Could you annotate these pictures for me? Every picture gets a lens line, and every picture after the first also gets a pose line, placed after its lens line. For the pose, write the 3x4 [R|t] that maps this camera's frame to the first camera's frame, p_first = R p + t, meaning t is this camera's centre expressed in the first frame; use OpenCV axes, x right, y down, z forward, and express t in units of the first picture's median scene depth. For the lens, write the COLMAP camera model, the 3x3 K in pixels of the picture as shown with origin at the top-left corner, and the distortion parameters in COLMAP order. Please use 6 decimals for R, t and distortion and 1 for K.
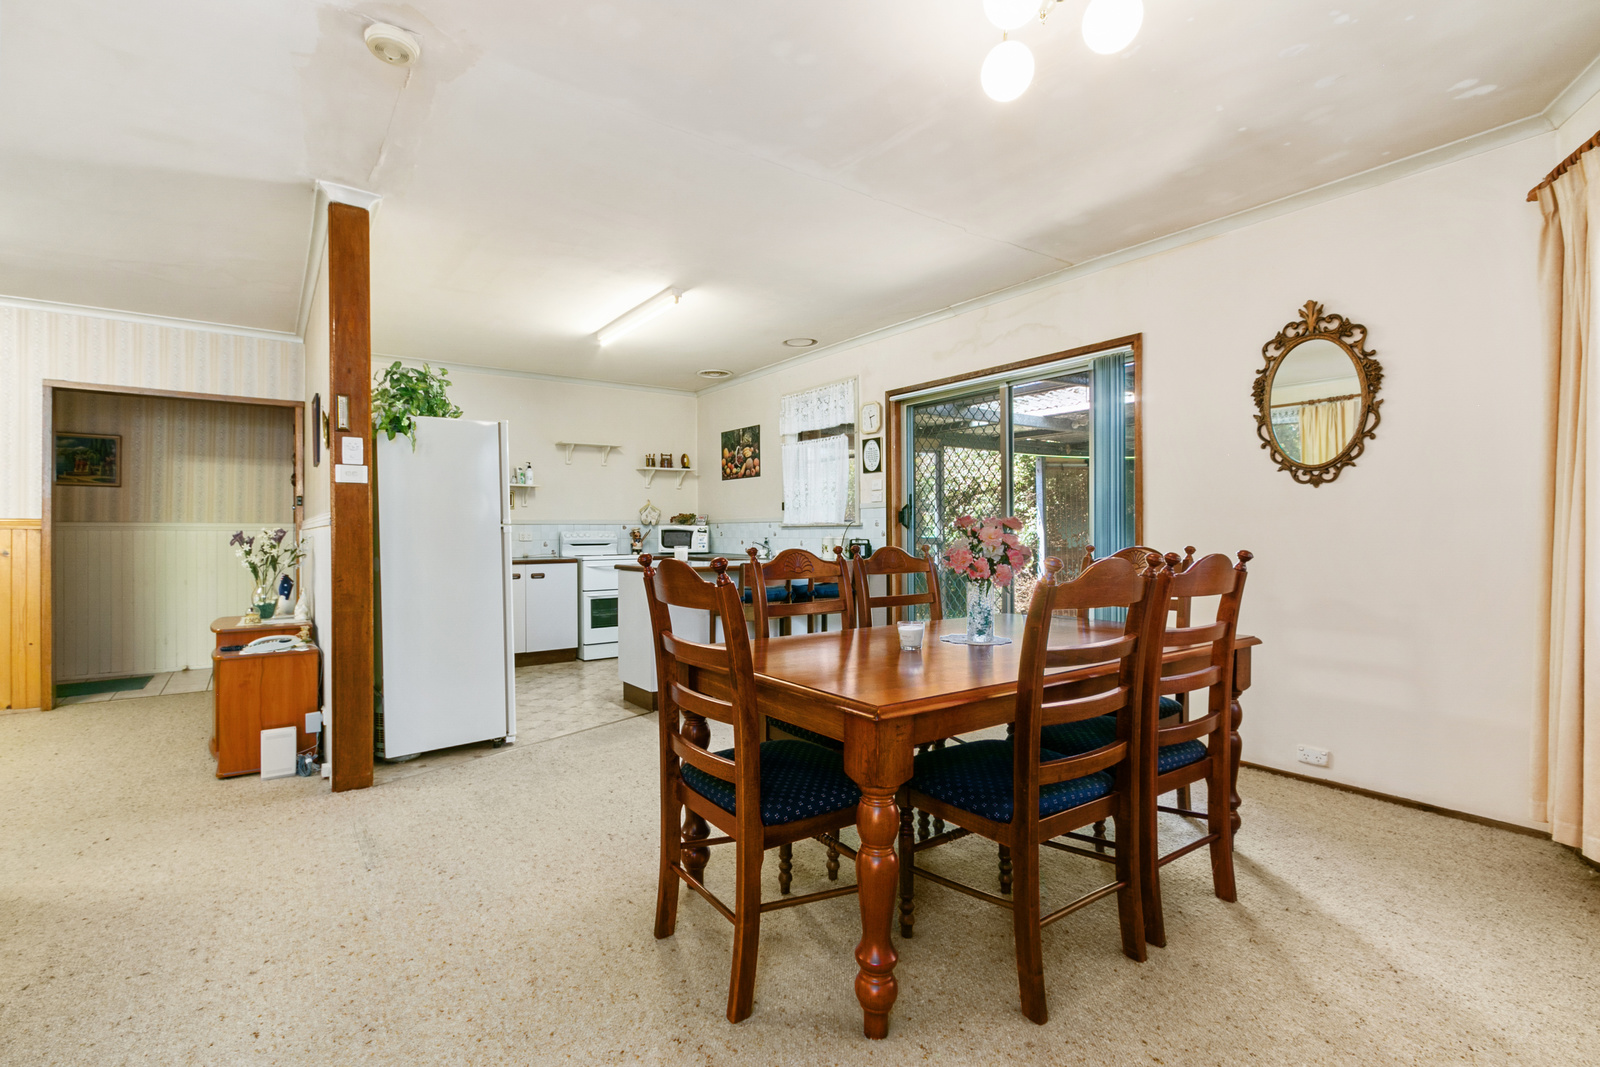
lens RADIAL K [[744.8, 0, 794.3], [0, 744.8, 531.5], [0, 0, 1]] dist [-0.001717, -0.000553]
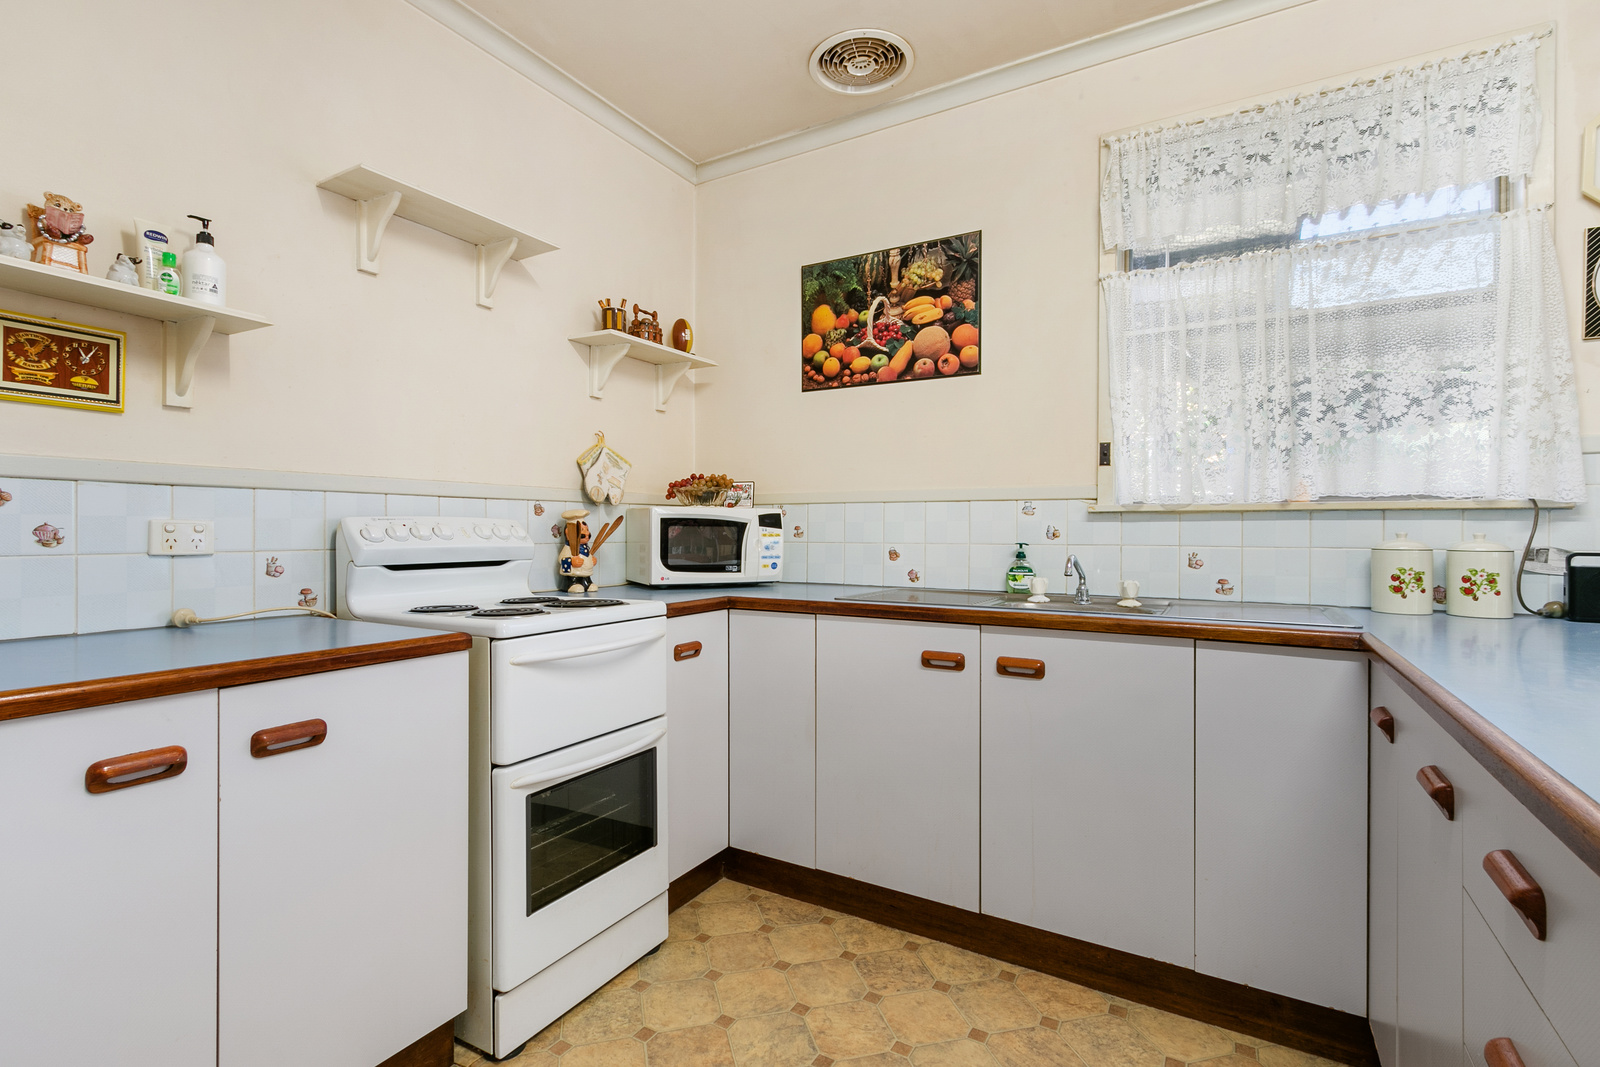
lens RADIAL K [[744.8, 0, 788.6], [0, 744.8, 533.6], [0, 0, 1]] dist [-0.001717, -0.000553]
pose [[0.917577, 0.006441, 0.397507, -0.292891], [-0.008108, 0.999964, 0.002514, 0.003925], [-0.397476, -0.005529, 0.917596, 0.746460]]
